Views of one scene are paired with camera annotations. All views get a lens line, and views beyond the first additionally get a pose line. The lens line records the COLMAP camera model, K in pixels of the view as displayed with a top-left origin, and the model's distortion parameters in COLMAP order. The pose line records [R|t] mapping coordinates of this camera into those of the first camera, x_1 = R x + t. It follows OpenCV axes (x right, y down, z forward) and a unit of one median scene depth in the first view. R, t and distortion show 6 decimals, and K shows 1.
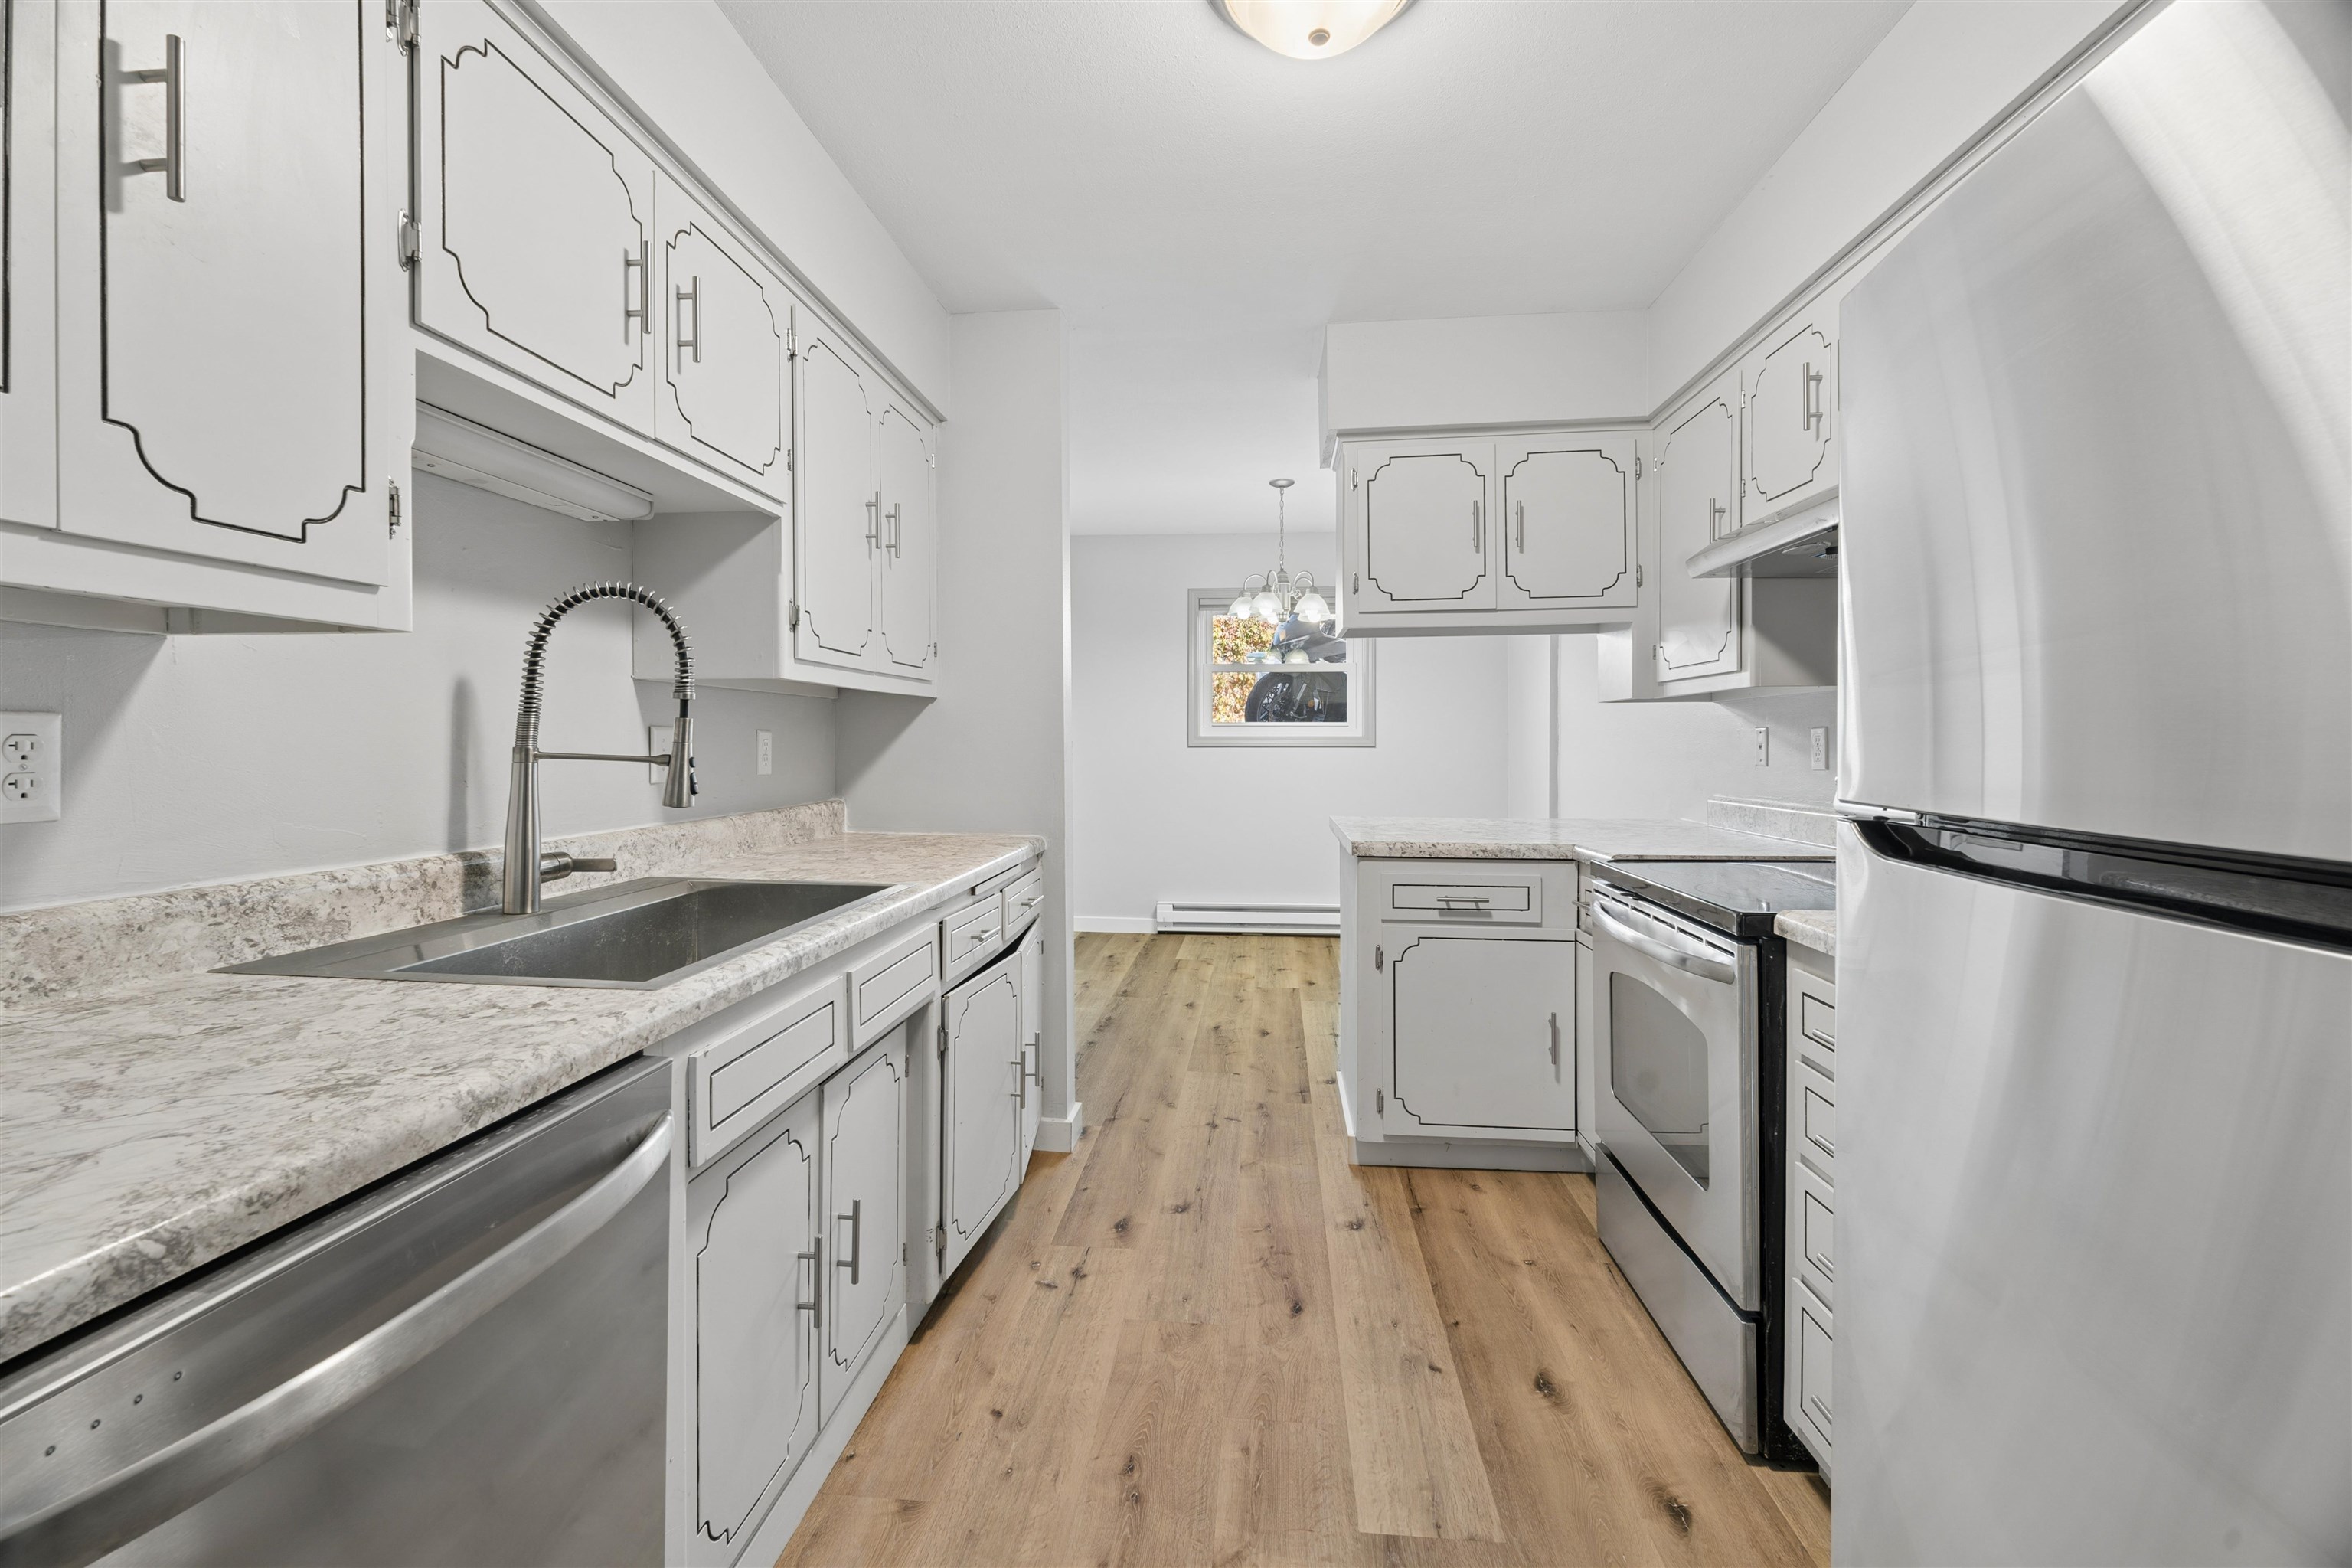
lens RADIAL K [[986.1, 0, 1167.9], [0, 986.1, 761.1], [0, 0, 1]] dist [0.003481, -0.000509]
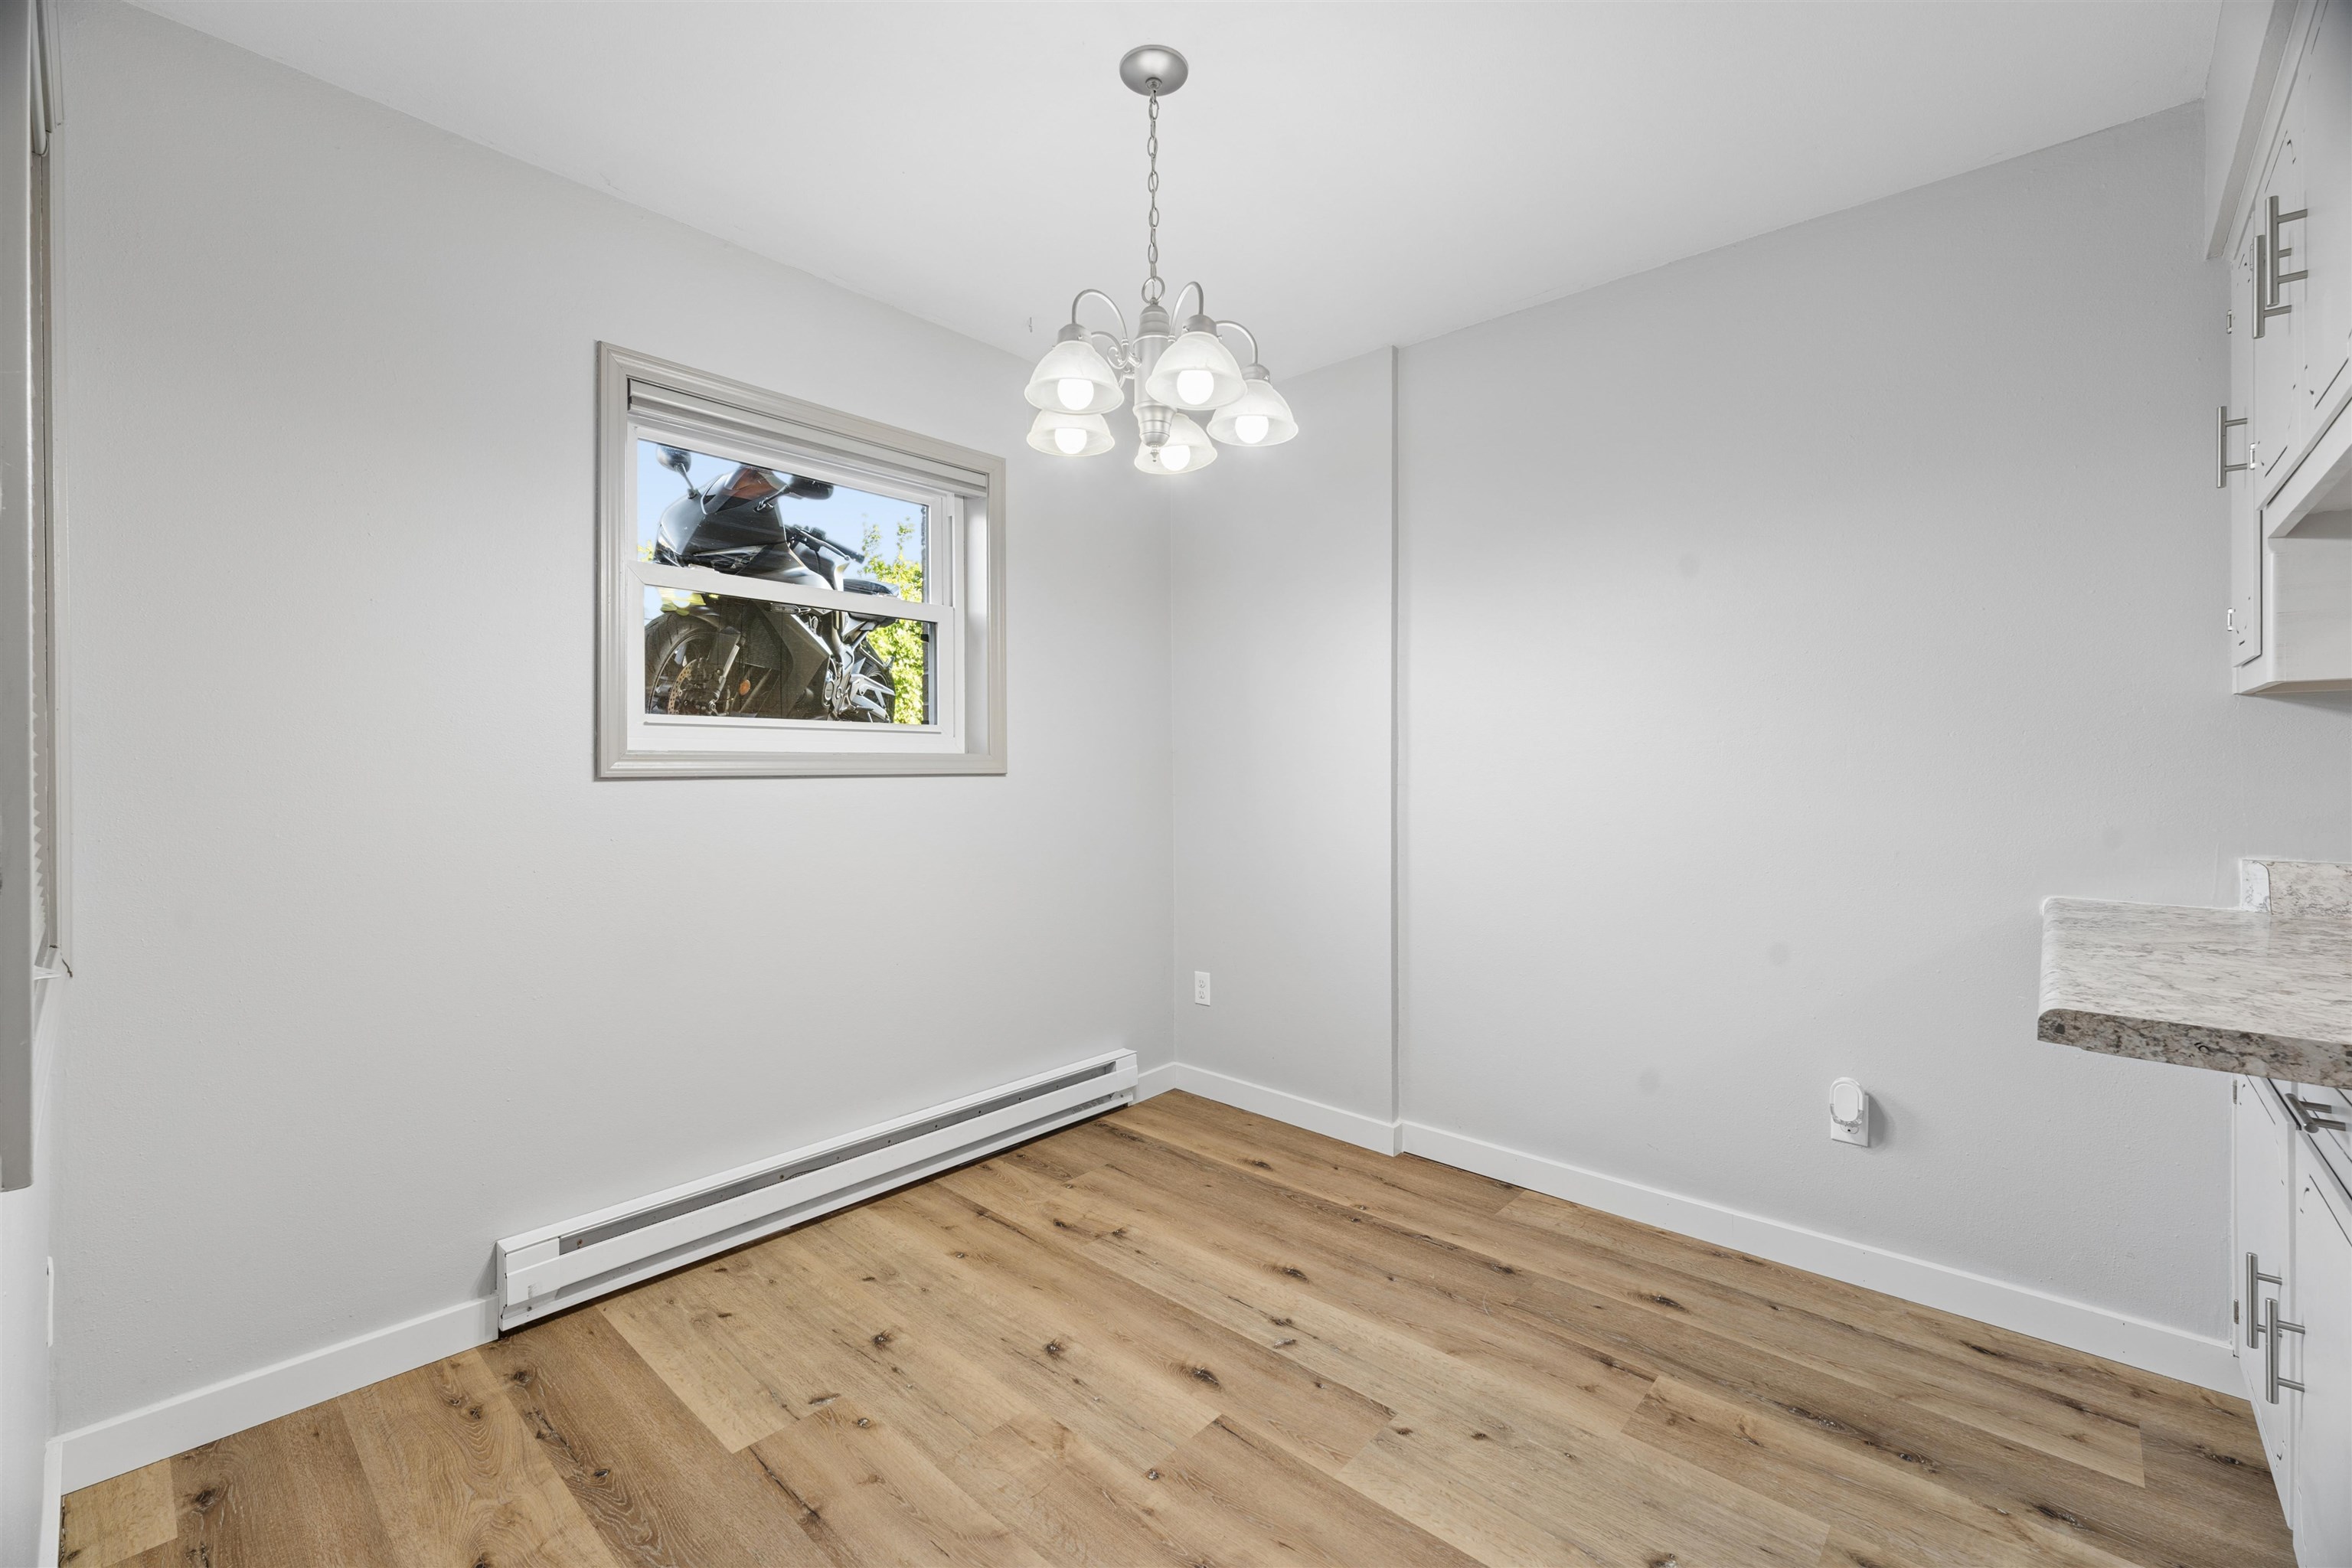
lens RADIAL K [[986.1, 0, 1167.9], [0, 986.1, 761.1], [0, 0, 1]] dist [0.003481, -0.000509]
pose [[0.597314, 0.000393, 0.802008, -0.398879], [0.018078, 0.999739, -0.013953, -0.035432], [-0.801804, 0.022833, 0.597151, 1.701849]]
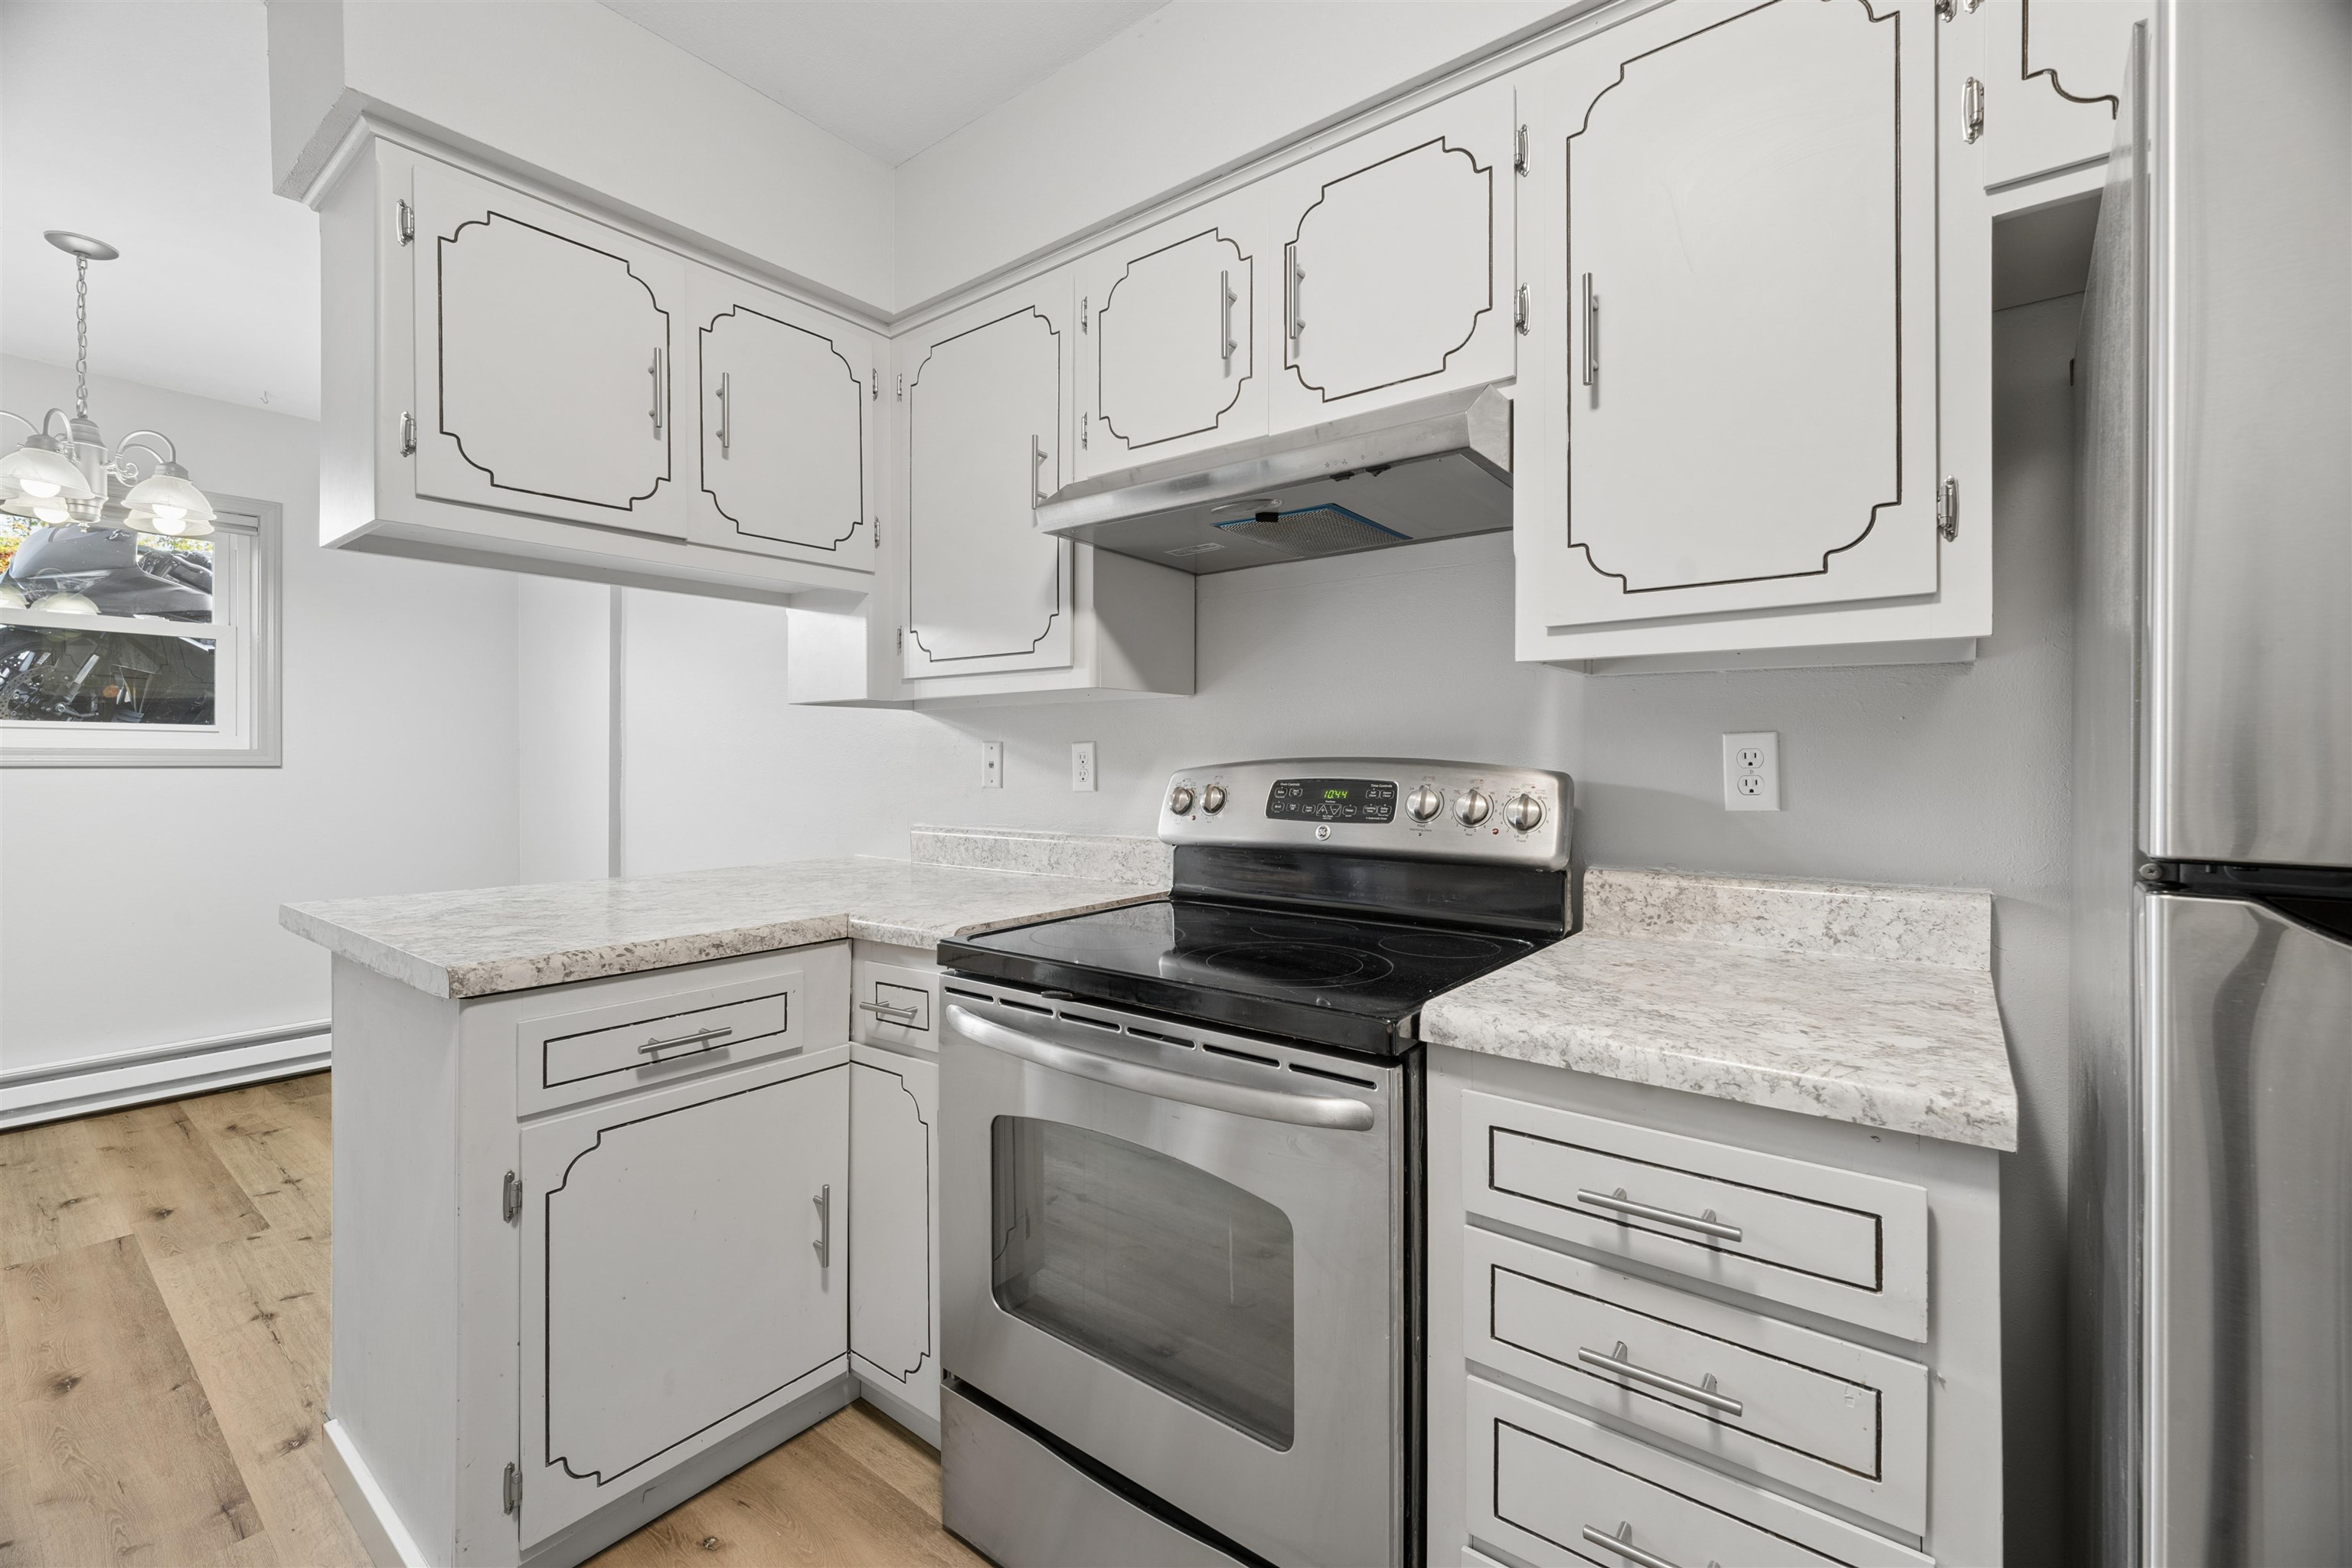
lens RADIAL K [[986.1, 0, 1167.9], [0, 986.1, 761.1], [0, 0, 1]] dist [0.003481, -0.000509]
pose [[0.536009, 0.001035, 0.844211, -0.032853], [0.015656, 0.999815, -0.011166, -0.008284], [-0.844067, 0.019203, 0.535894, 0.567505]]
